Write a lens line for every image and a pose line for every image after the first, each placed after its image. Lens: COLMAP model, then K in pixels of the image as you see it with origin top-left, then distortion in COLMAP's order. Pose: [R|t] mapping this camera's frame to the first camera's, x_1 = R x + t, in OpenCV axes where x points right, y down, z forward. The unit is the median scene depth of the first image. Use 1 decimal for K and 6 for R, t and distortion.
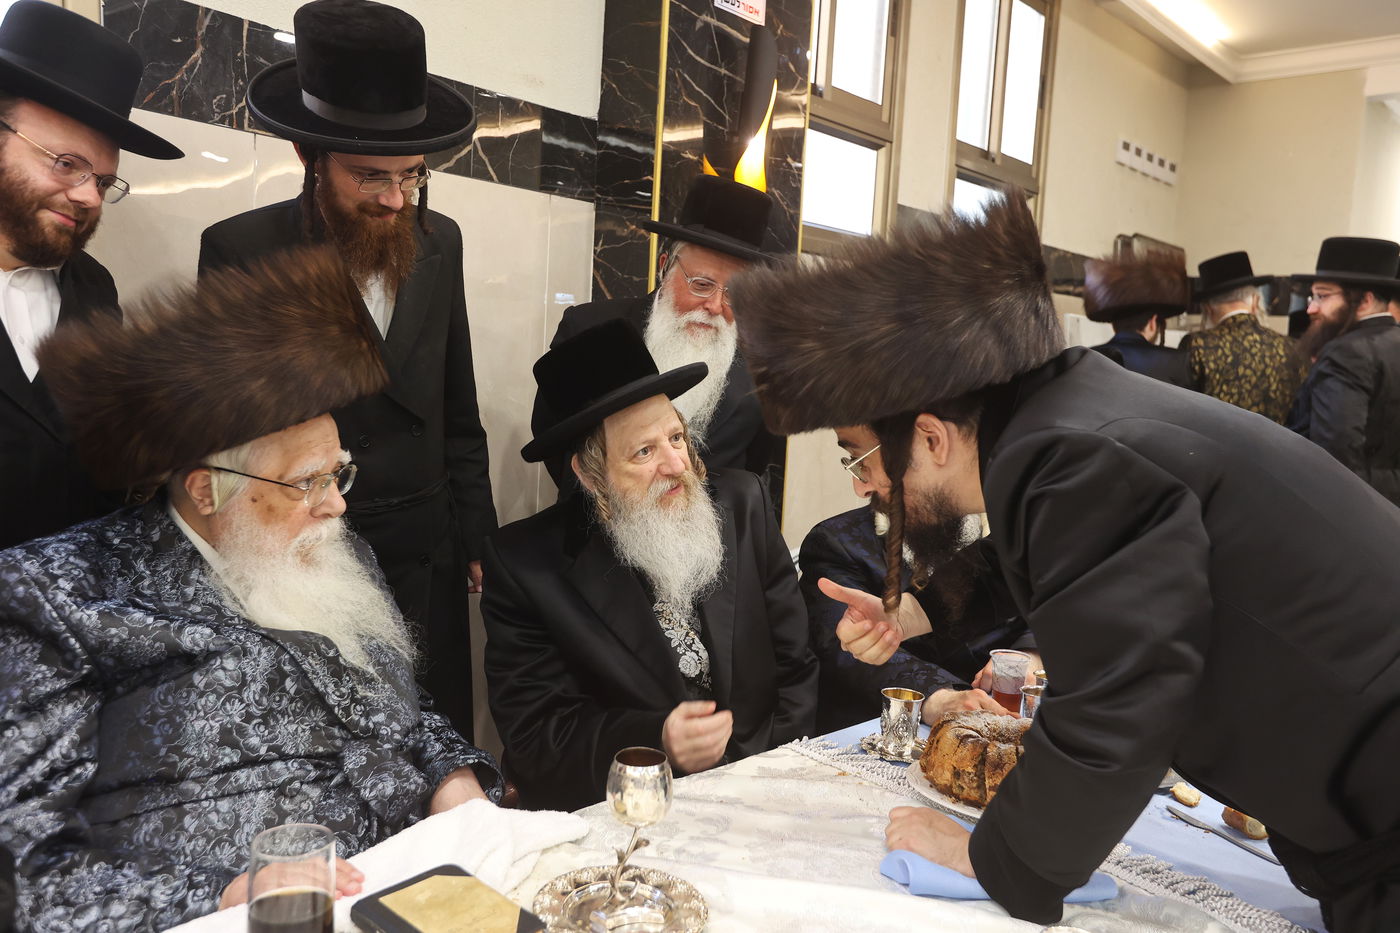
lens RADIAL K [[1134.4, 0, 701.8], [0, 1134.4, 443.1], [0, 0, 1]] dist [0.003184, 0.264693]
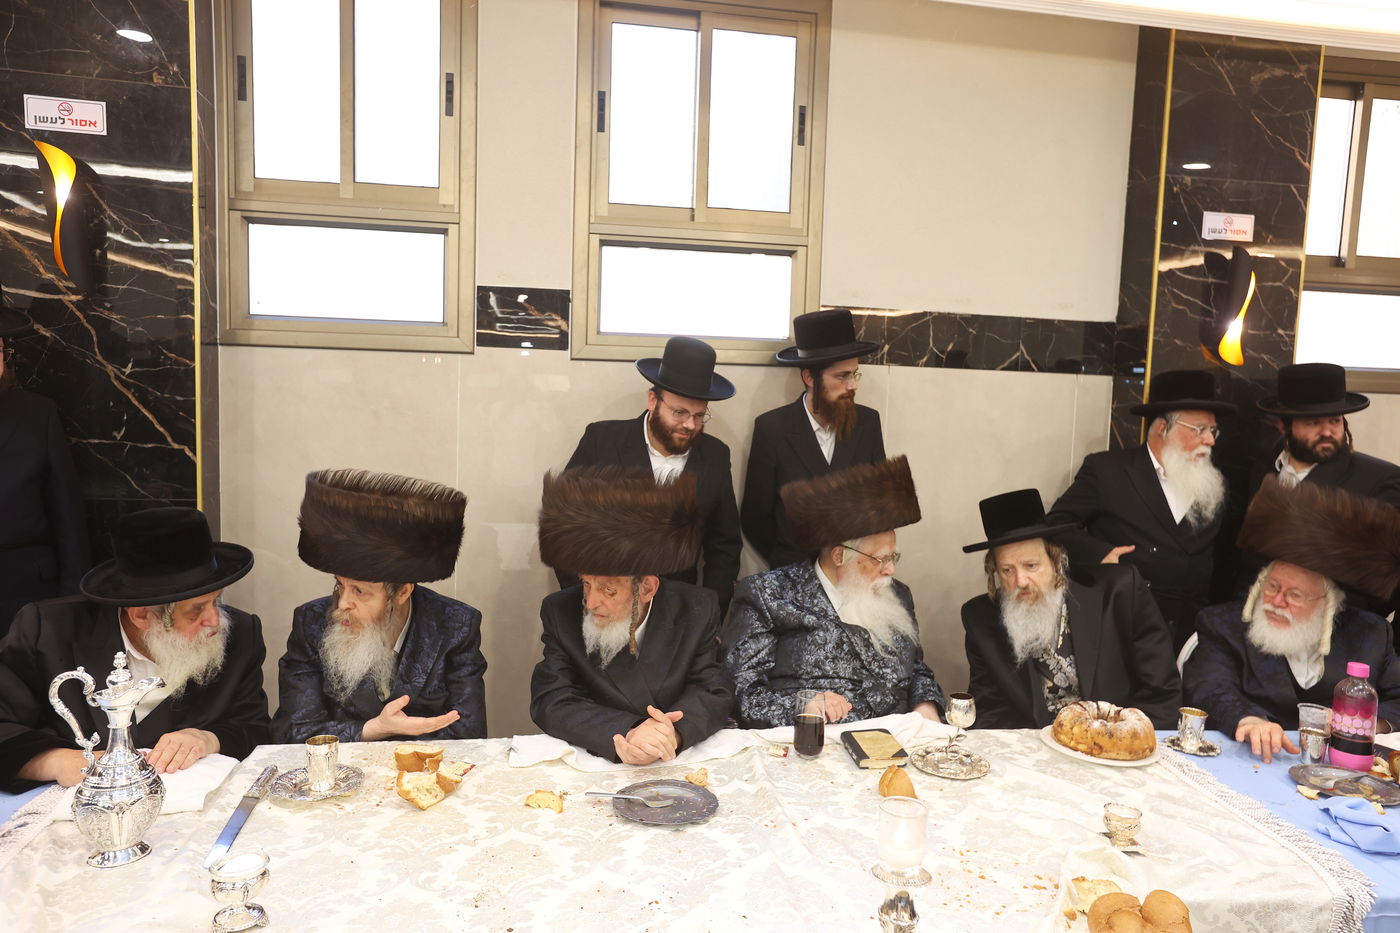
lens RADIAL K [[984.5, 0, 700.0], [0, 984.5, 466.5], [0, 0, 1]] dist [-0.136151, -0.000365]
pose [[0.764752, 0.027585, -0.643735, 0.655204], [-0.047407, 0.998784, -0.013520, -0.104733], [0.642579, 0.040856, 0.765129, -0.673749]]
